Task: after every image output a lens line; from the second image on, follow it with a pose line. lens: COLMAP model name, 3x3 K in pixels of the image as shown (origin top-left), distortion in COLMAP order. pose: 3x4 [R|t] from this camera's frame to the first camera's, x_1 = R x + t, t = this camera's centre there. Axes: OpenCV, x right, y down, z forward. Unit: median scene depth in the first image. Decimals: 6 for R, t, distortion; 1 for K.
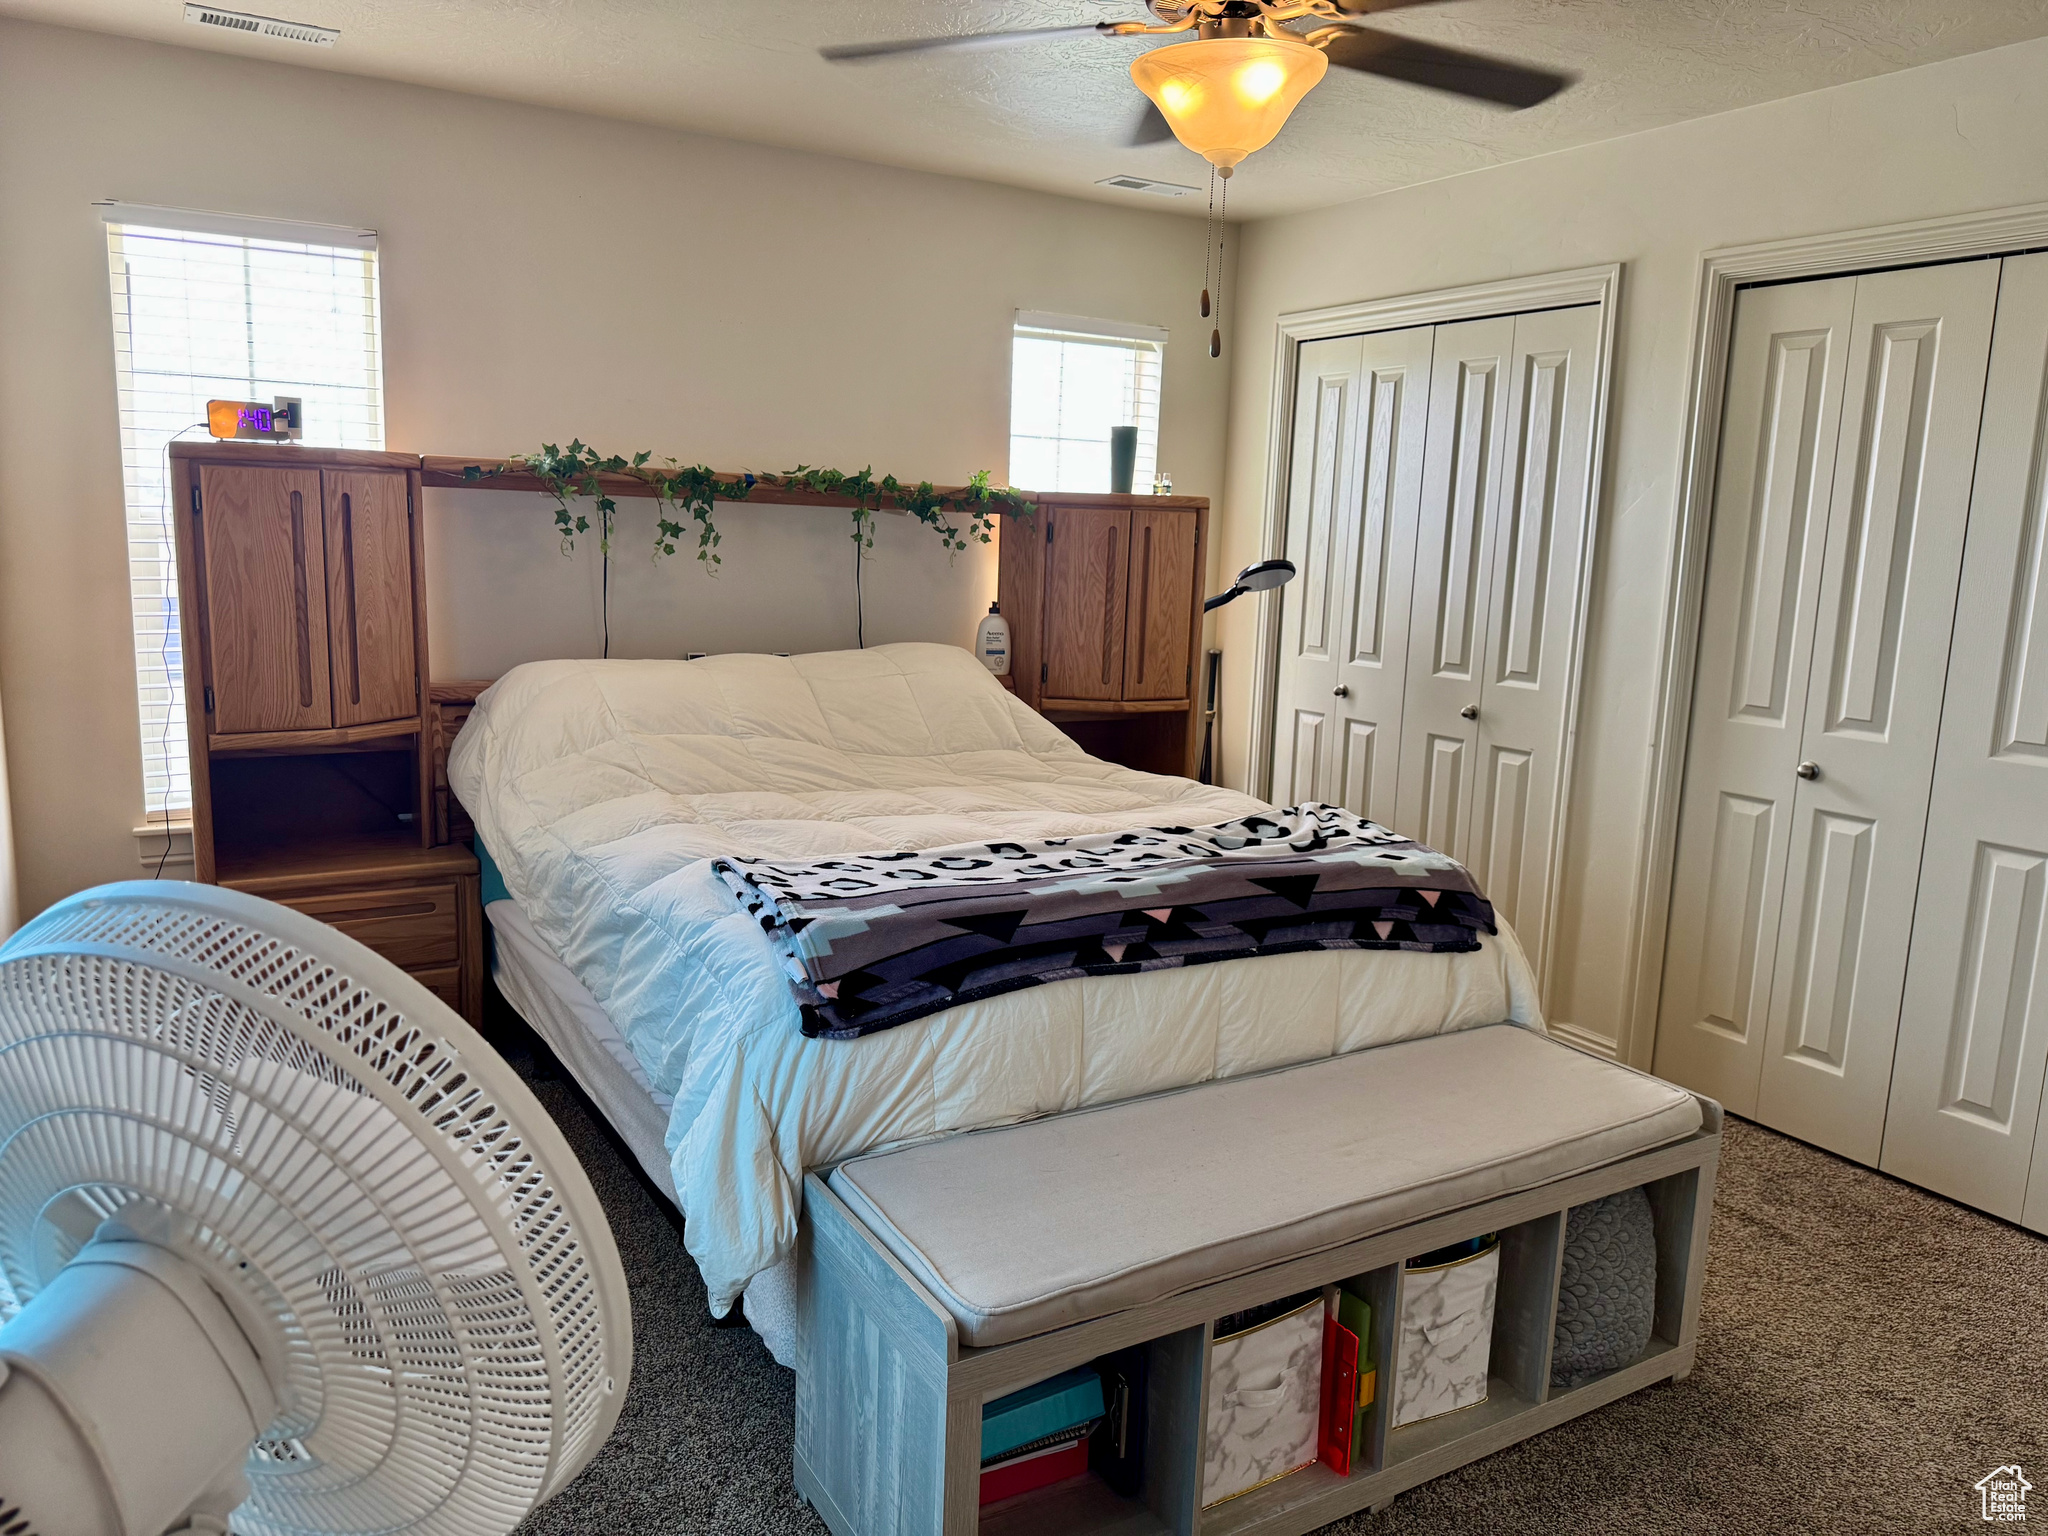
lens RADIAL K [[1439.1, 0, 1029.5], [0, 1439.1, 765.8], [0, 0, 1]] dist [0.099516, -0.143937]
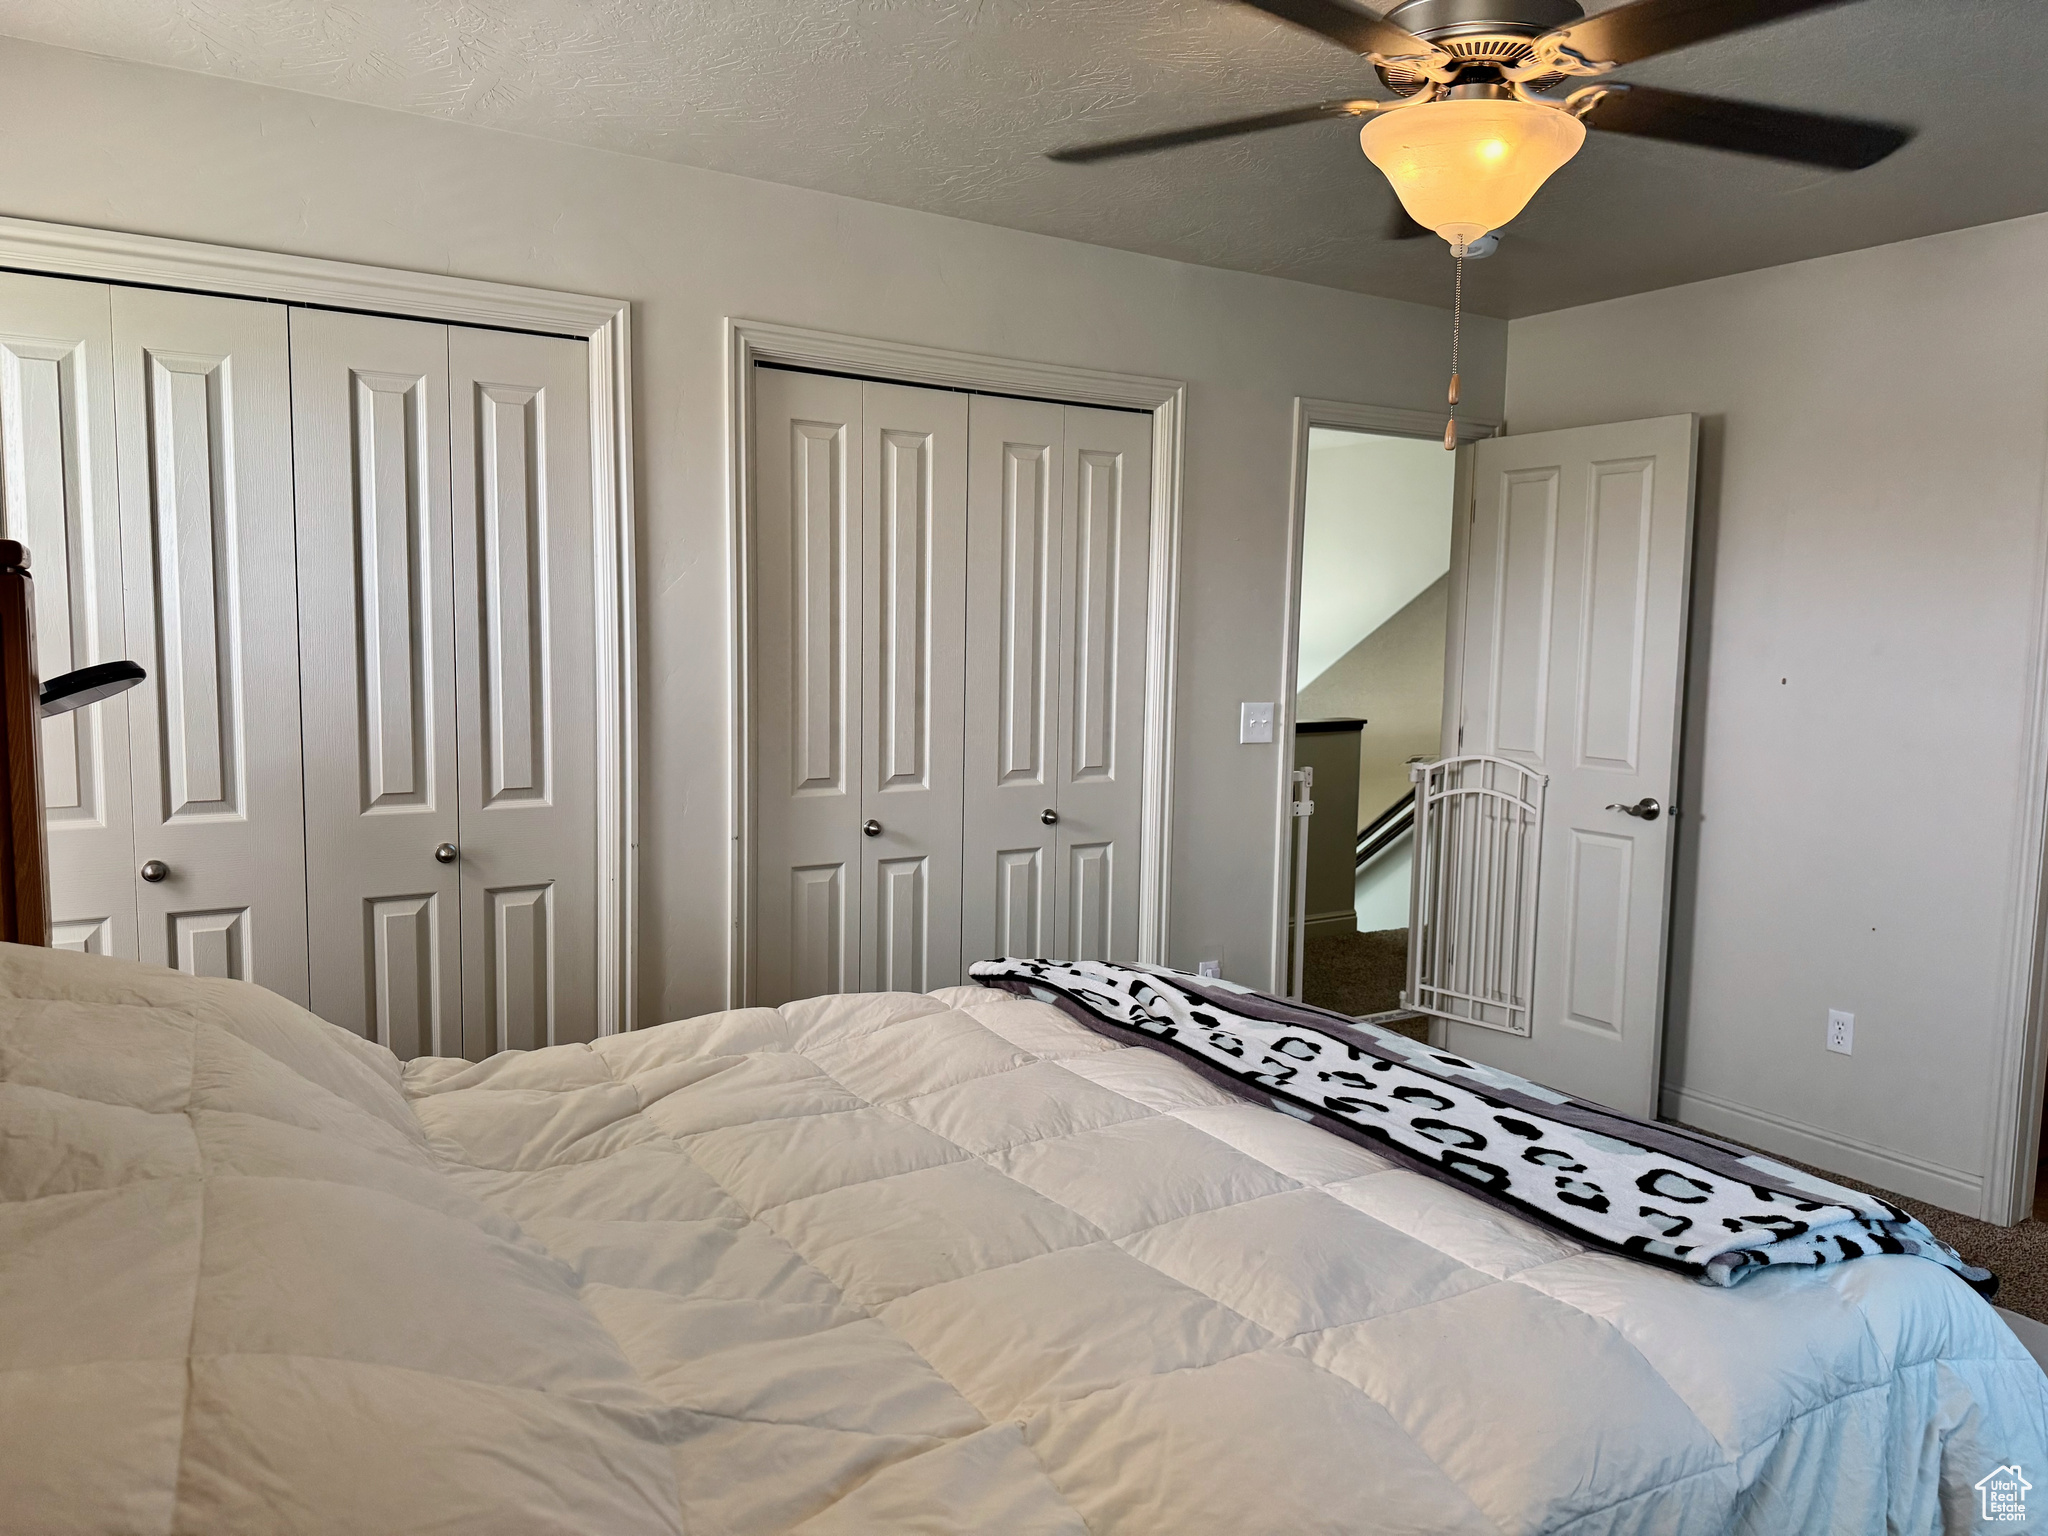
lens RADIAL K [[1439.1, 0, 1029.5], [0, 1439.1, 765.8], [0, 0, 1]] dist [0.099516, -0.143937]
pose [[-0.022043, -0.134275, 0.990699, -0.438054], [0.144903, 0.980047, 0.136056, -0.141427], [-0.989200, 0.146555, -0.002147, 0.720628]]
